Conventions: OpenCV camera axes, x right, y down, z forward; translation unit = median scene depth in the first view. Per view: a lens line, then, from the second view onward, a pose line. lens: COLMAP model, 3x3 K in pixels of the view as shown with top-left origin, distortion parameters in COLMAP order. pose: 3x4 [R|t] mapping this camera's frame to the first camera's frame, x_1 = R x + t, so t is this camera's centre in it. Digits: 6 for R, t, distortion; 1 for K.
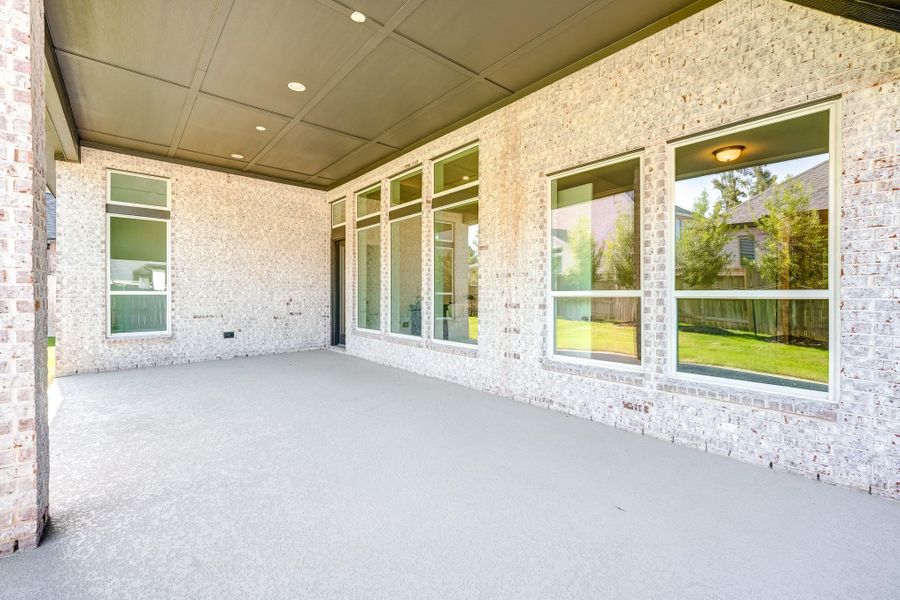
lens RADIAL K [[377.2, 0, 452.0], [0, 377.2, 295.5], [0, 0, 1]] dist [-0.008481, -0.000320]
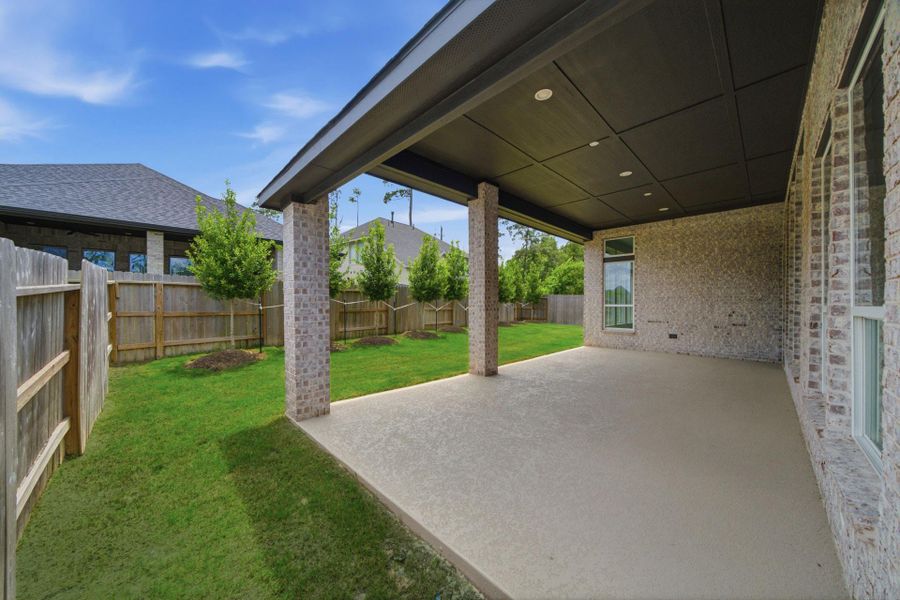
lens RADIAL K [[307.9, 0, 445.6], [0, 307.9, 301.7], [0, 0, 1]] dist [0.000114, 0.000796]
pose [[0.047103, -0.008131, -0.998857, 0.583314], [-0.009071, 0.999922, -0.008567, -0.005122], [0.998849, 0.009464, 0.047025, 0.136639]]
